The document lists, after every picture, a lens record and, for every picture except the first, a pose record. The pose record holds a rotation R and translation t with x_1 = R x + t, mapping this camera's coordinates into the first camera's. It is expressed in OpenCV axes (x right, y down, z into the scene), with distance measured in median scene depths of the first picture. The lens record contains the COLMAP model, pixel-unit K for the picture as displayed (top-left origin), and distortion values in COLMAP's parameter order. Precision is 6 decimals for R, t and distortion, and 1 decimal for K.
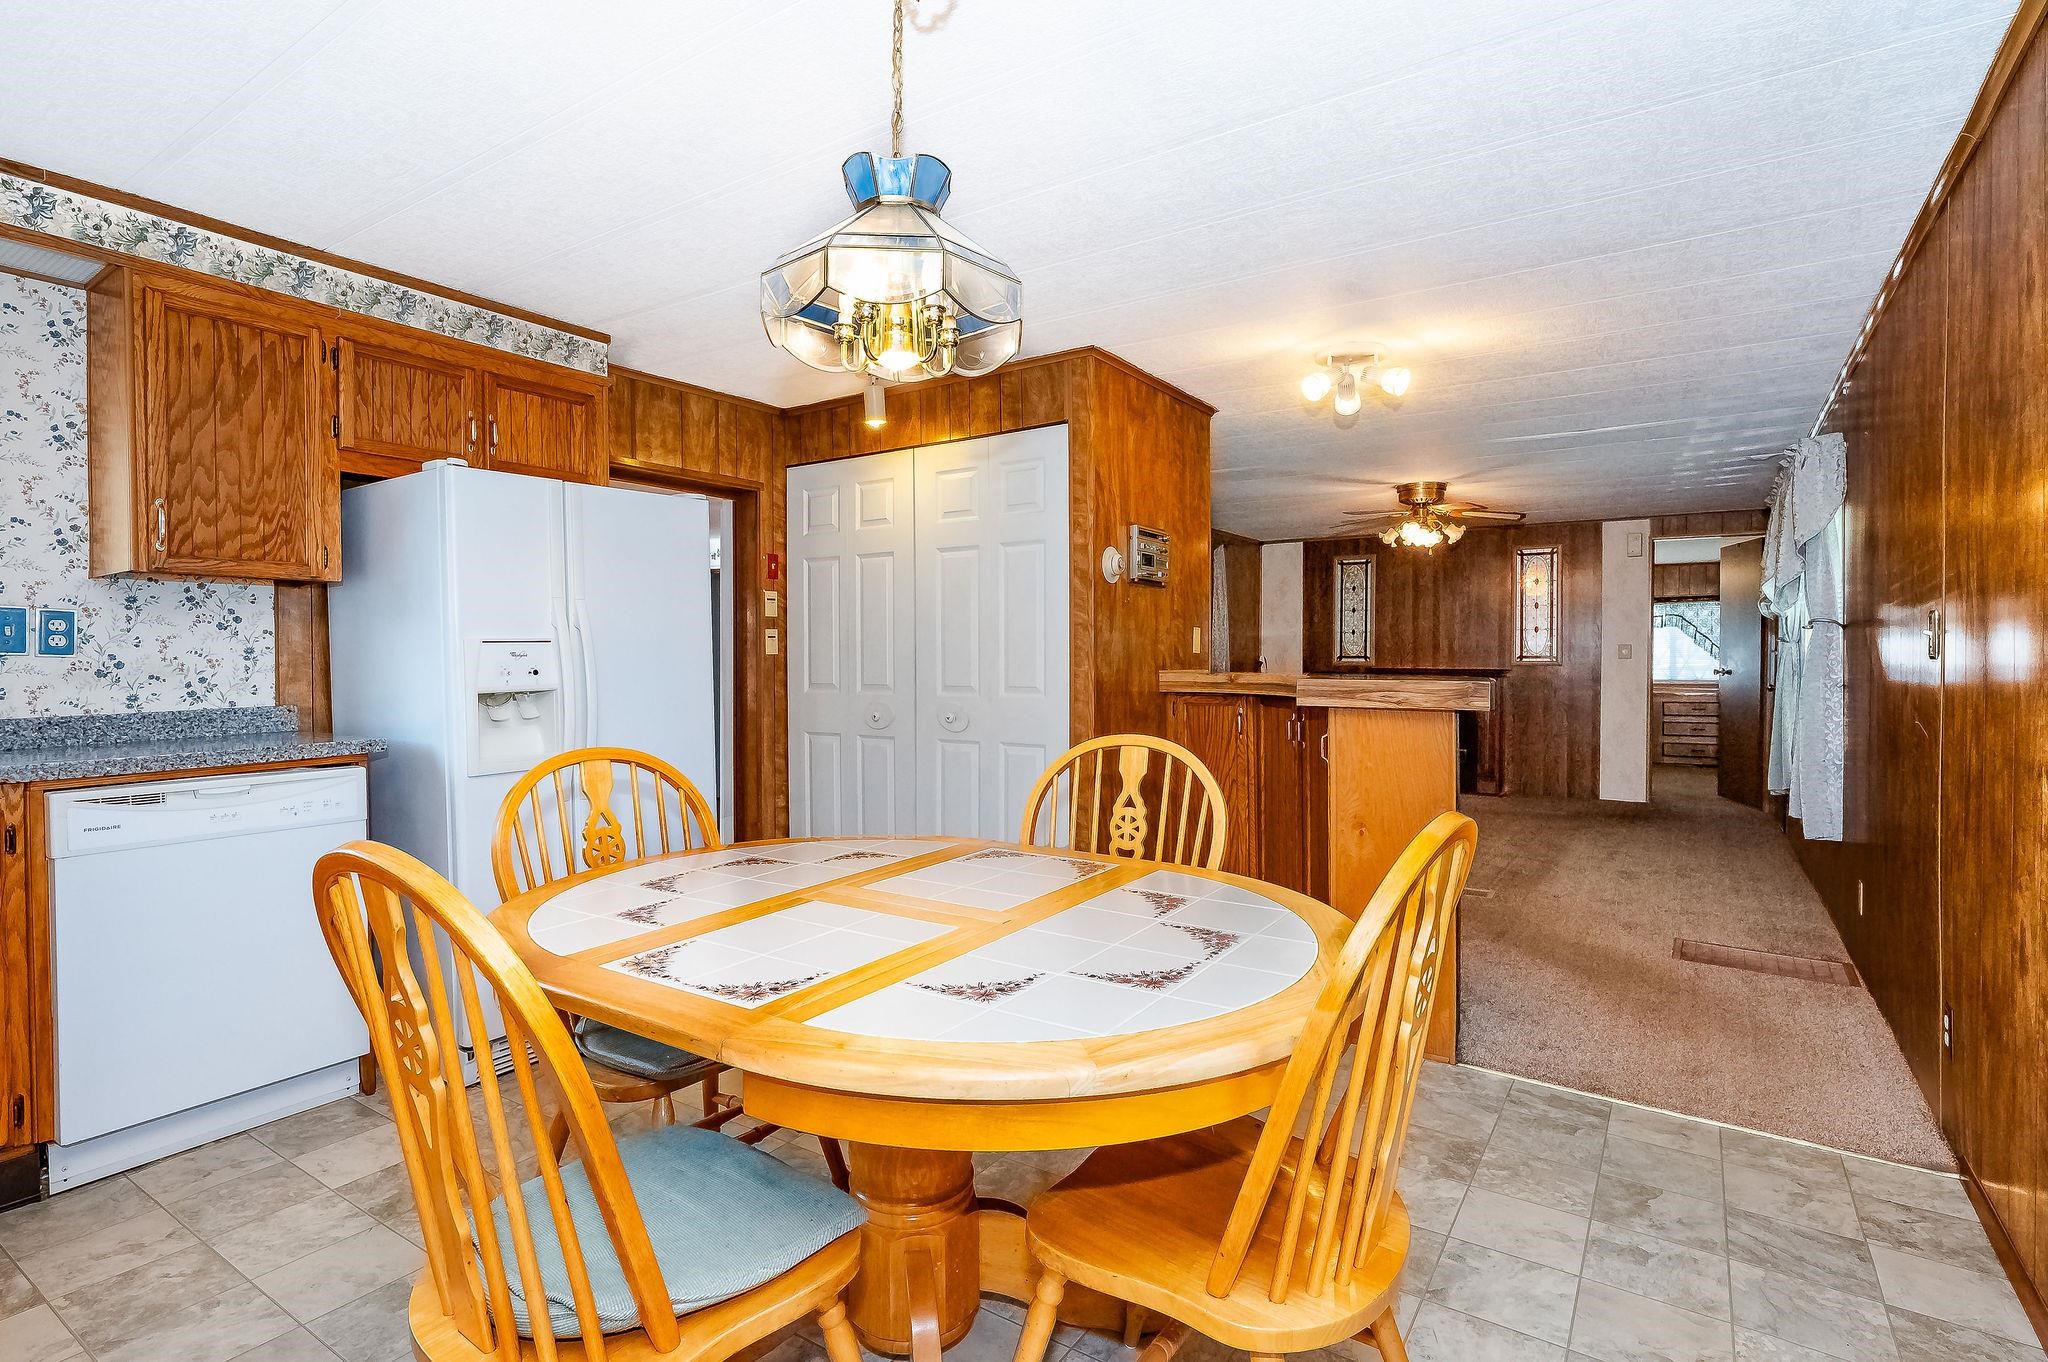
lens RADIAL K [[981.1, 0, 1026.2], [0, 981.1, 675.4], [0, 0, 1]] dist [-0.006409, 0.001430]
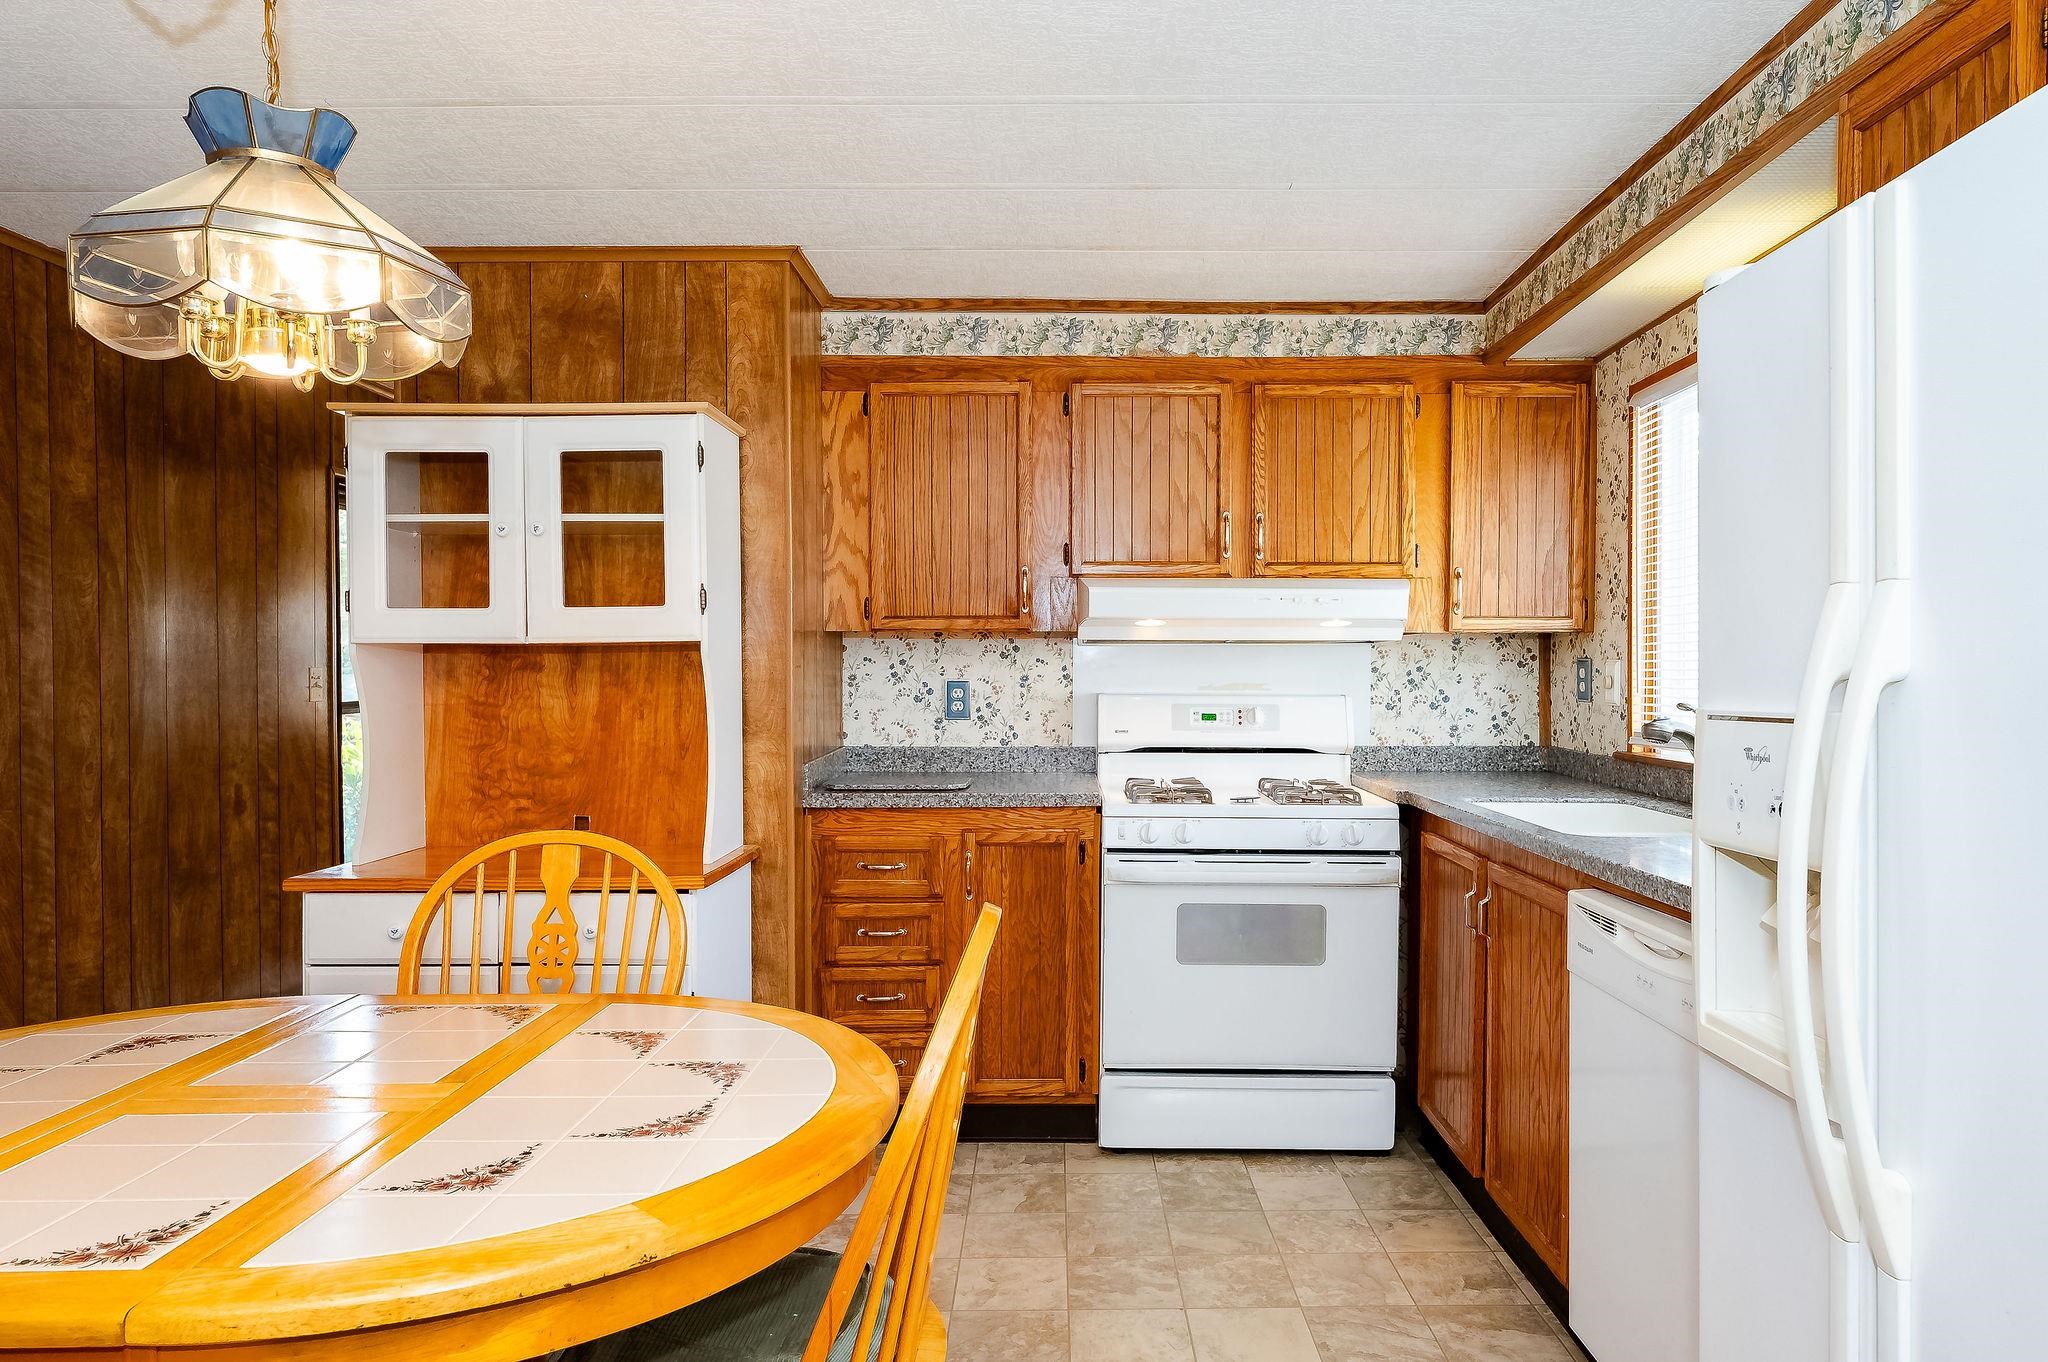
lens RADIAL K [[1269.1, 0, 1063.9], [0, 1269.1, 684.9], [0, 0, 1]] dist [-0.006442, 0.001142]
pose [[-0.832637, 0.017052, -0.553556, -0.046255], [-0.002811, 0.999383, 0.035013, -0.053416], [0.553812, 0.030710, -0.832076, 1.044313]]
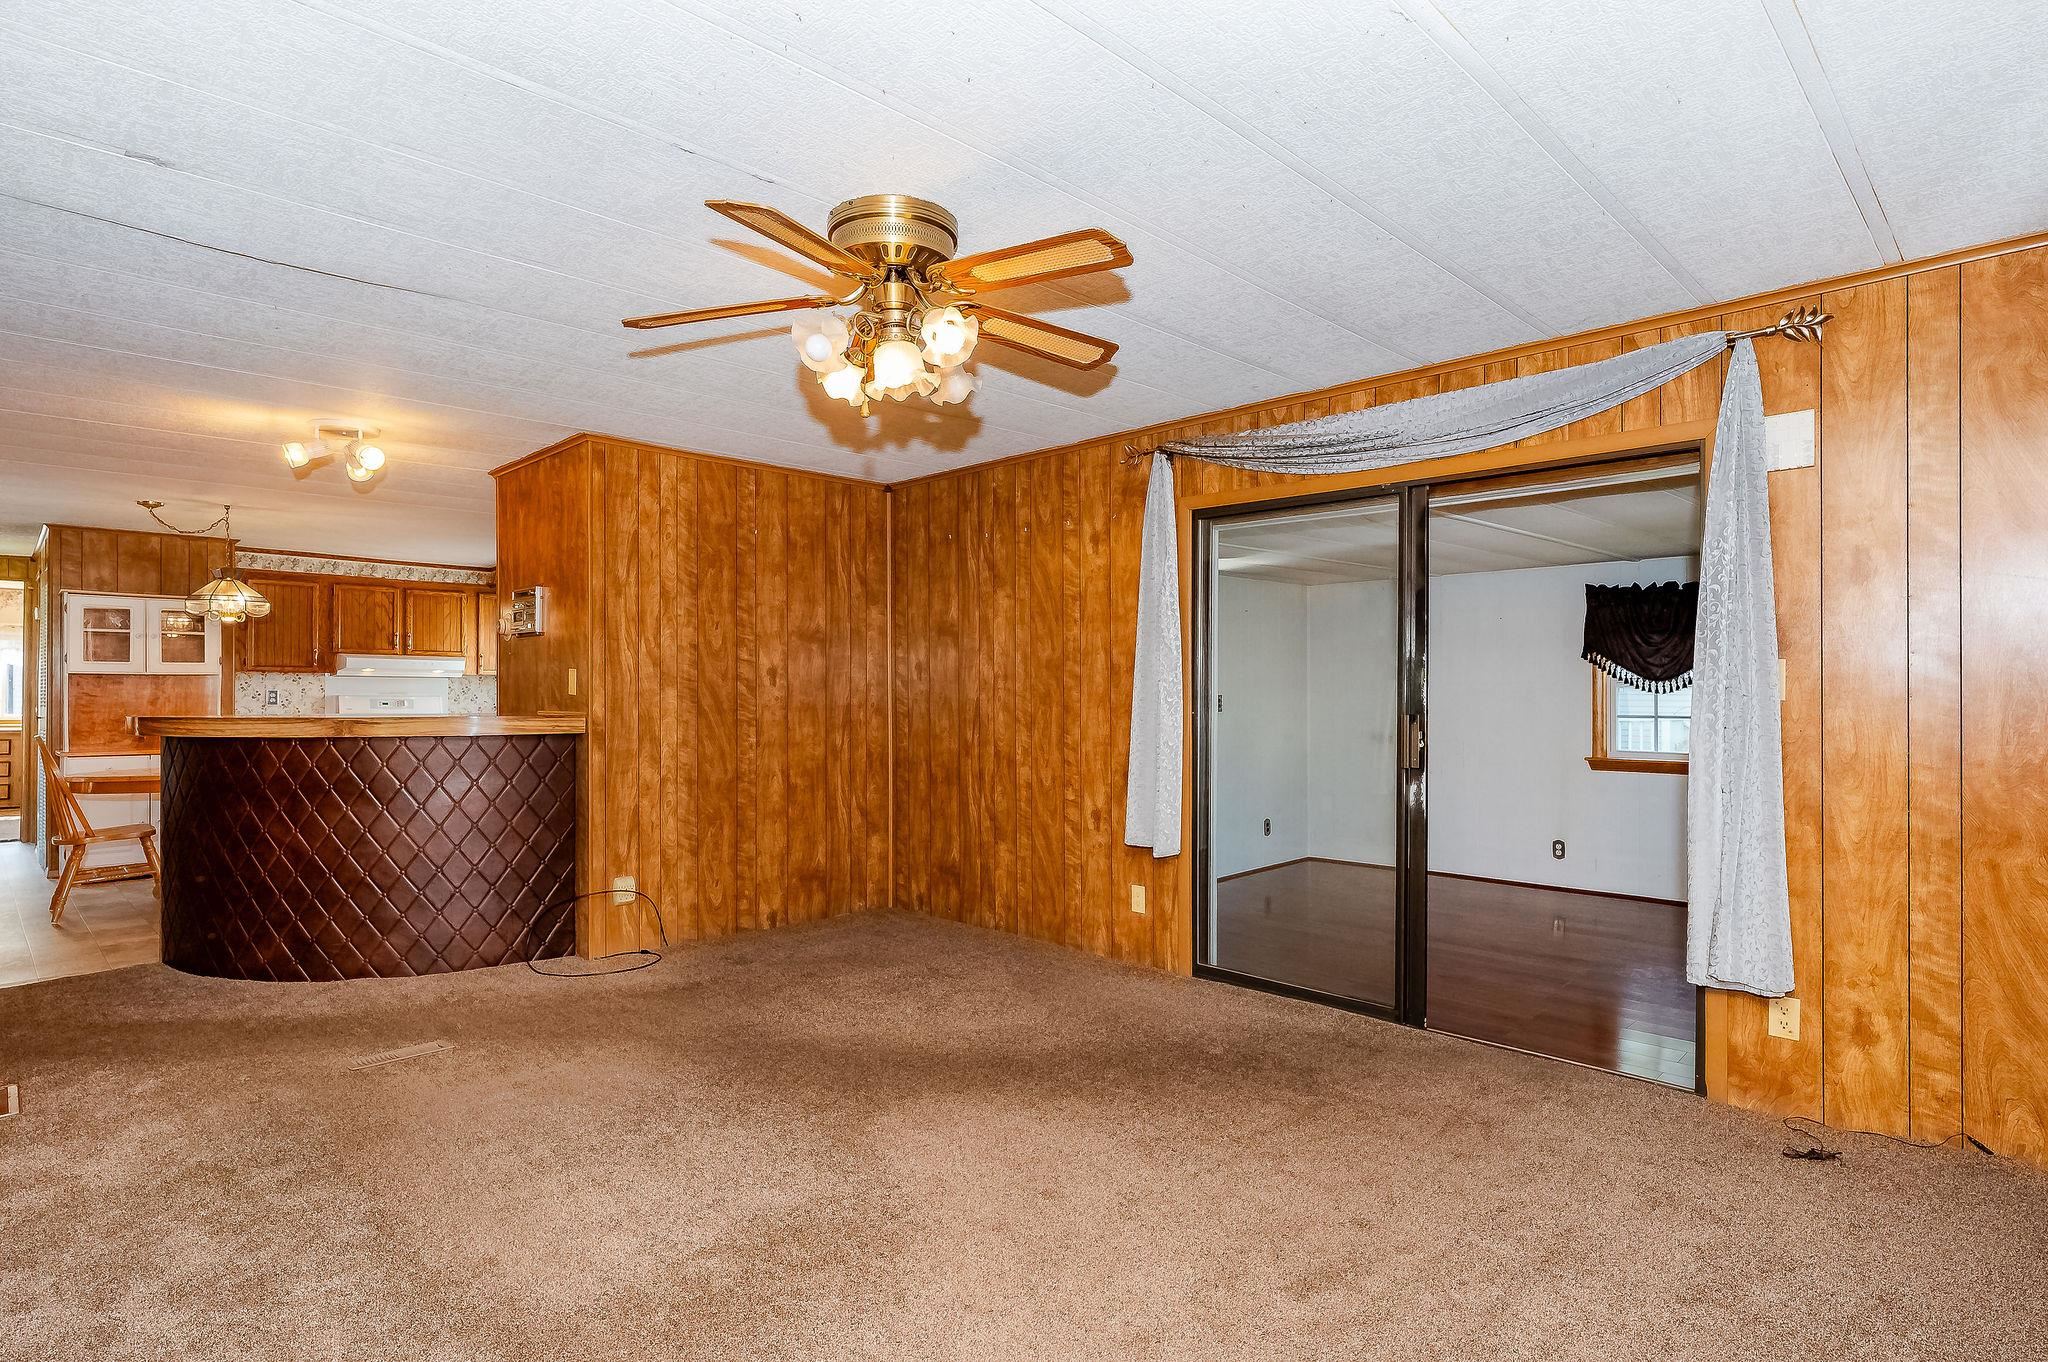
lens RADIAL K [[1045.5, 0, 1030.6], [0, 1045.5, 695.9], [0, 0, 1]] dist [-0.000747, -0.001925]
pose [[-0.173929, 0.005729, -0.984742, 1.551241], [-0.014916, 0.999853, 0.008452, -0.050192], [0.984645, 0.016158, -0.173818, 2.245899]]
